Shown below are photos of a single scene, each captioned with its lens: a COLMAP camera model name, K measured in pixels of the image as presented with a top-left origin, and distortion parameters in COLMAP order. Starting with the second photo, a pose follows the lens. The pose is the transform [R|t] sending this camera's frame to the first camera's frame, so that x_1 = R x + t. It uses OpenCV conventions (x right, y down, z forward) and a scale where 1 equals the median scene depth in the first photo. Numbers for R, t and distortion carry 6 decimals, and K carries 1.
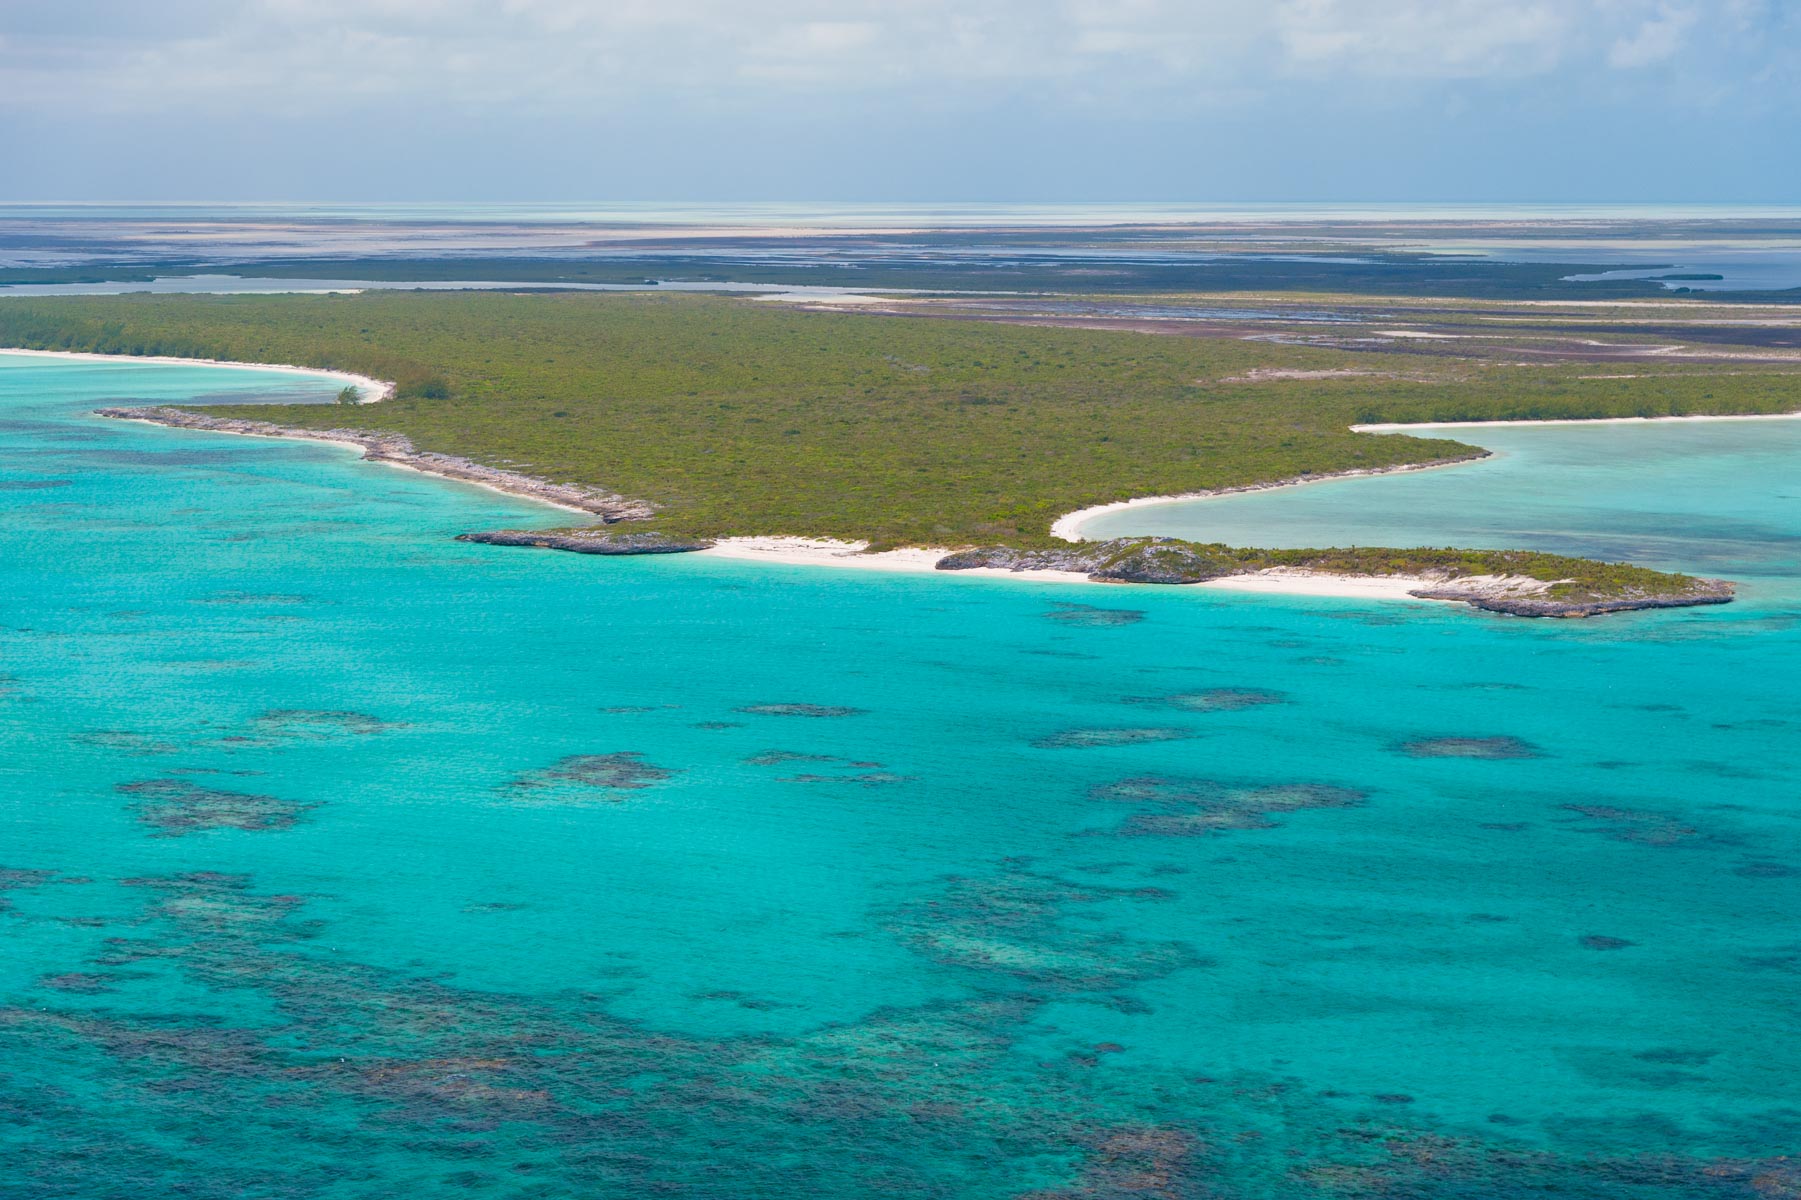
lens RADIAL K [[3862.5, 0, 901.2], [0, 3862.5, 599.8], [0, 0, 1]] dist [-0.055034, 0.000000]
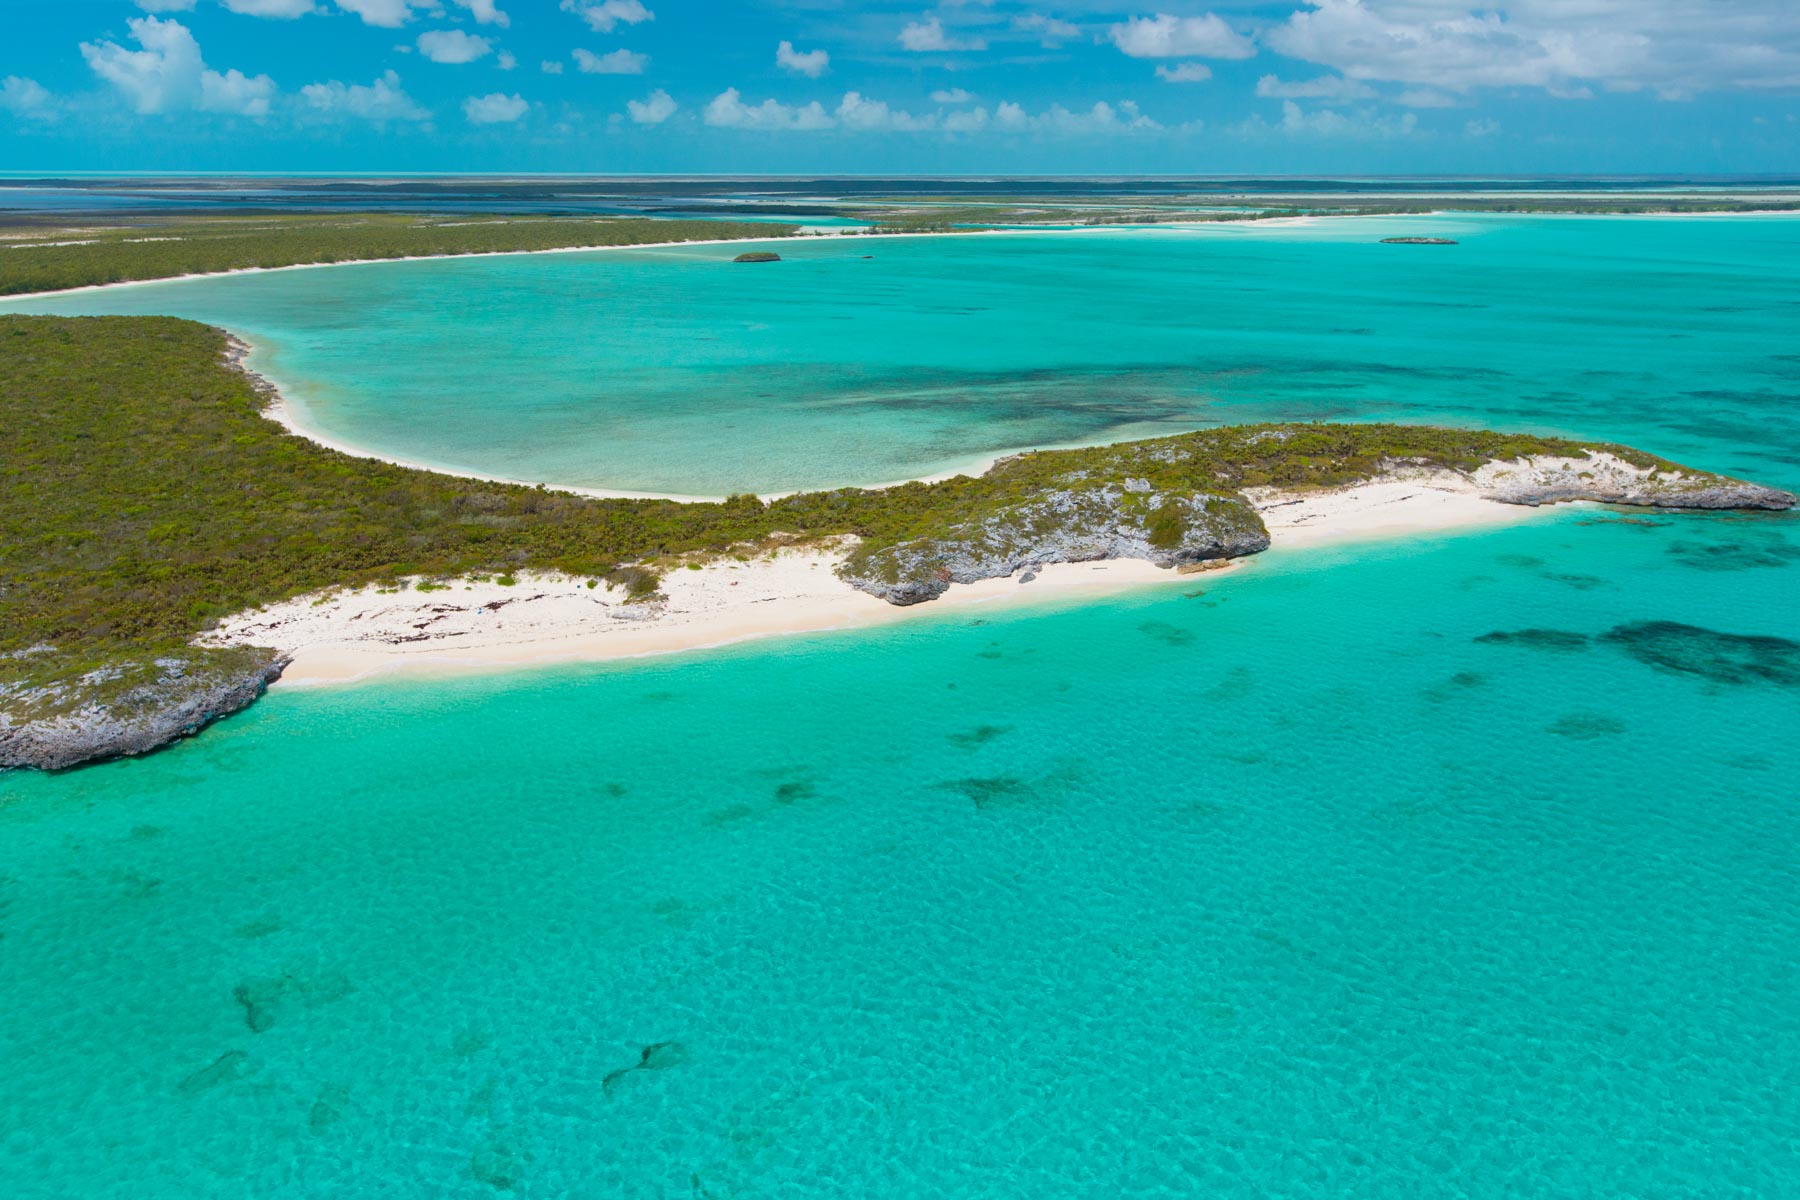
lens RADIAL K [[1507.9, 0, 911.5], [0, 1507.9, 609.4], [0, 0, 1]] dist [0.032820, -0.033353]
pose [[0.484305, -0.243620, 0.840296, -0.156583], [0.090578, 0.969250, 0.228802, -0.051689], [-0.870198, -0.034698, 0.491479, 0.813752]]
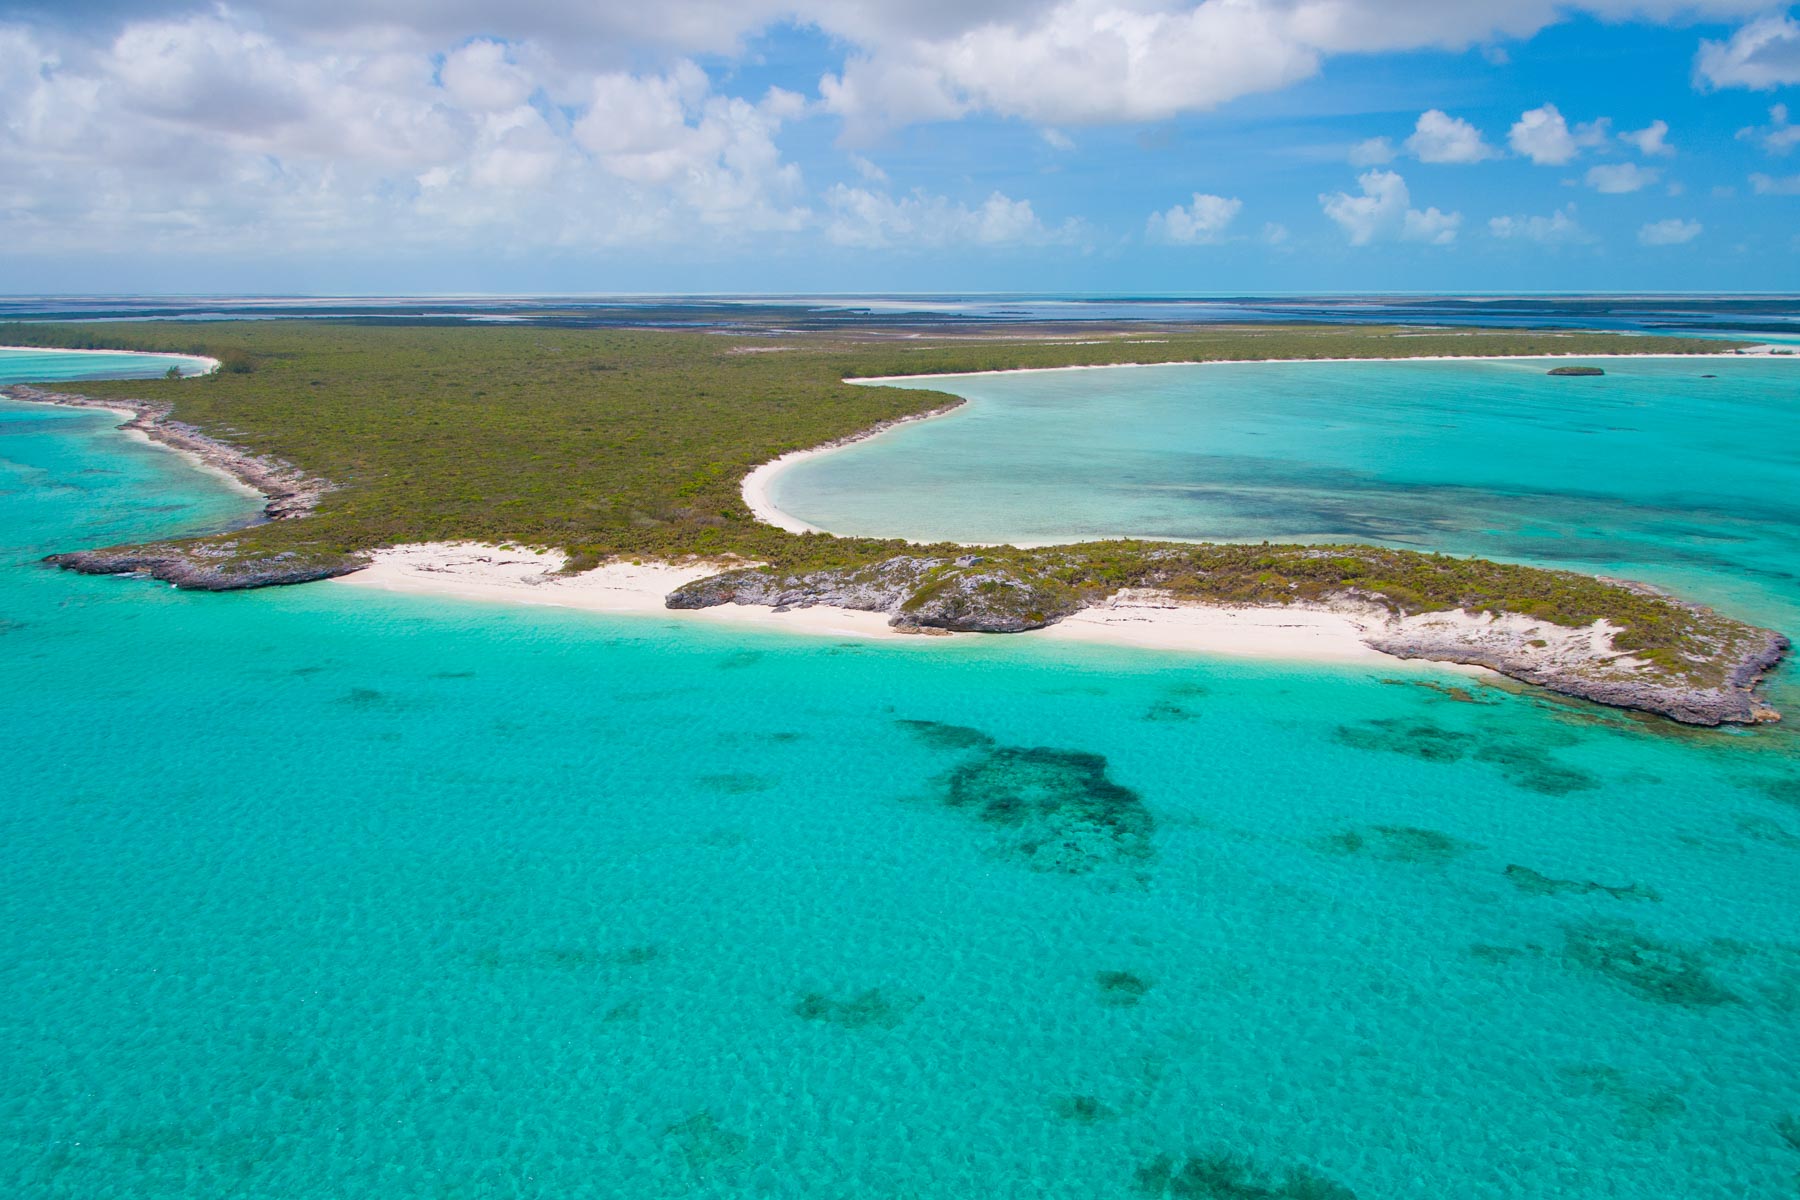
lens RADIAL K [[1264.6, 0, 895.4], [0, 1264.6, 609.0], [0, 0, 1]] dist [0.008826, -0.024305]
pose [[0.962401, -0.069178, 0.262676, -0.011862], [0.031178, 0.988768, 0.146168, -0.038855], [-0.269837, -0.132482, 0.953748, 0.685137]]
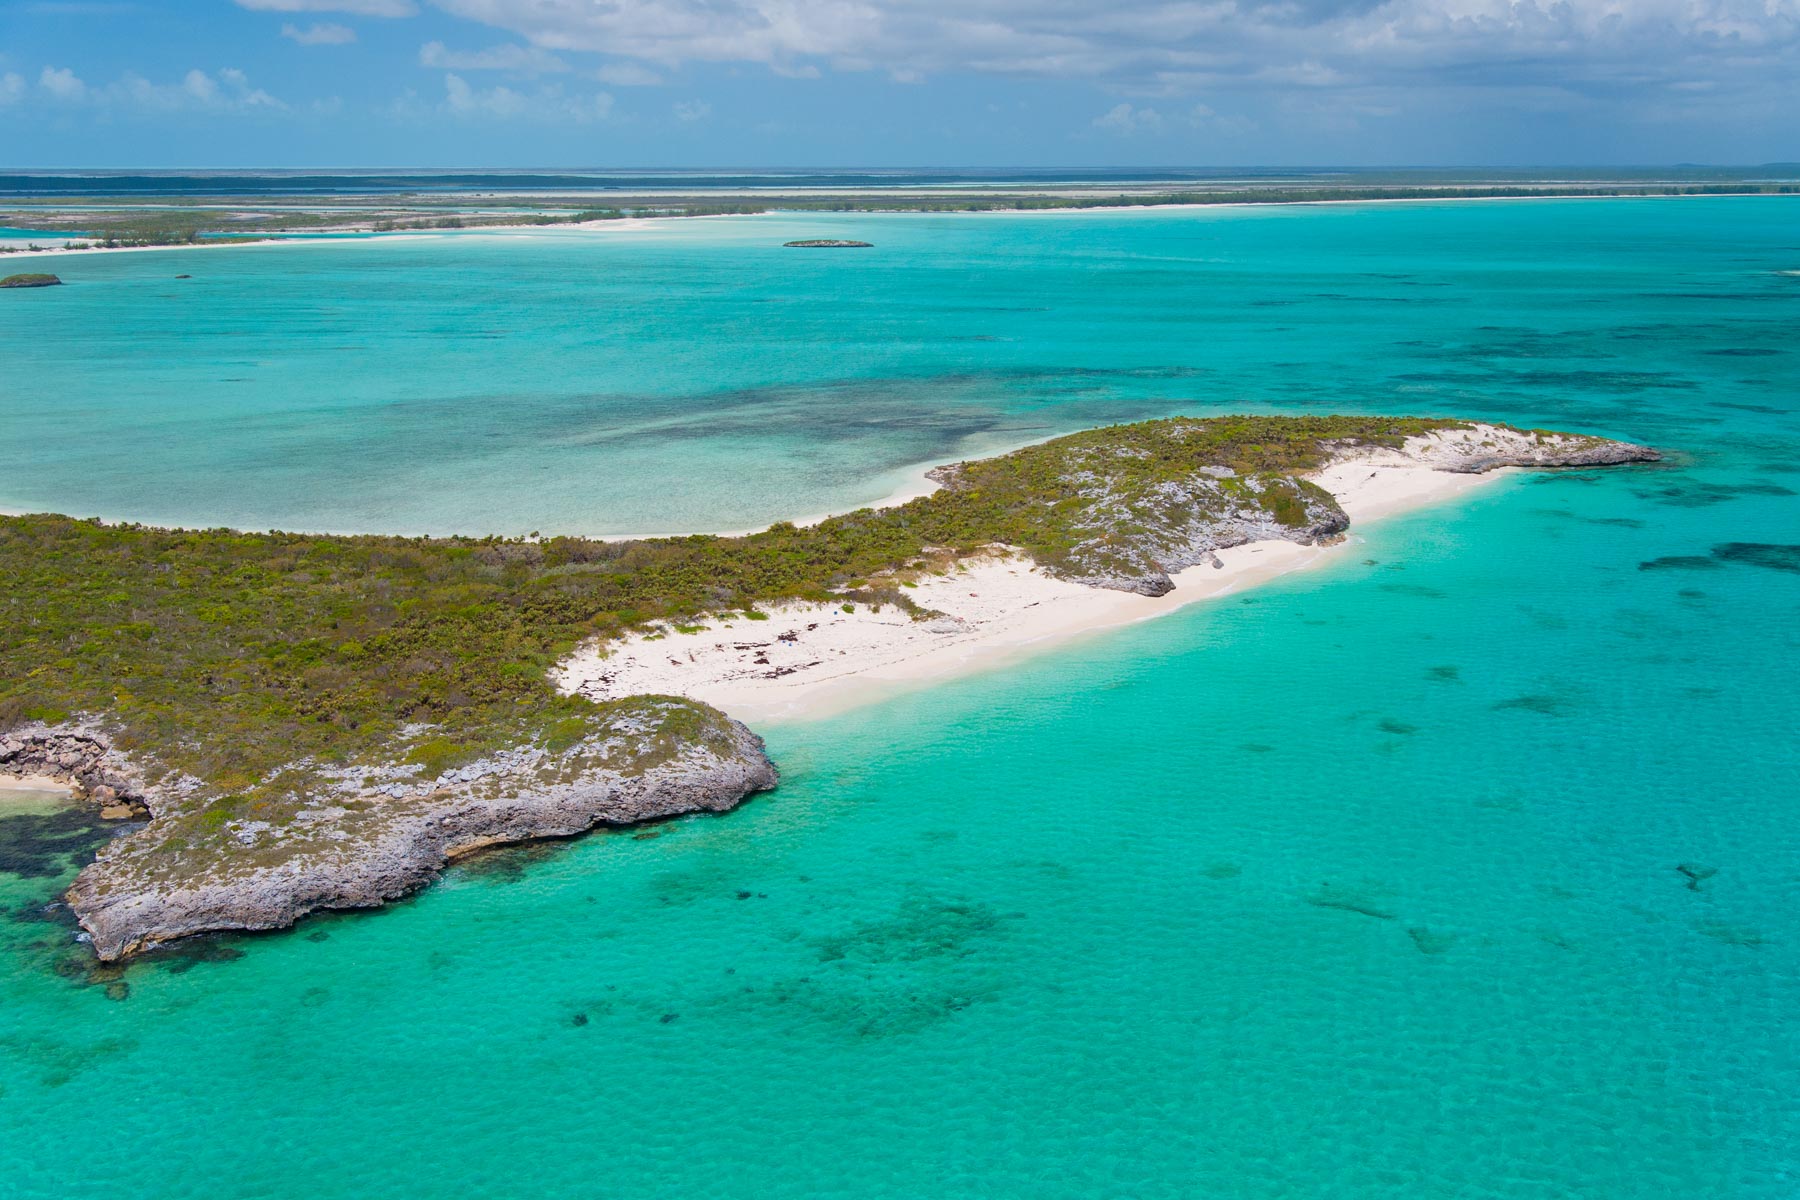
lens RADIAL K [[2035.1, 0, 963.7], [0, 2035.1, 600.8], [0, 0, 1]] dist [0.002330, 0.000000]
pose [[0.025426, -0.210542, 0.977254, -0.242101], [0.105050, 0.972721, 0.206832, -0.062108], [-0.994142, 0.097401, 0.046850, 0.924009]]
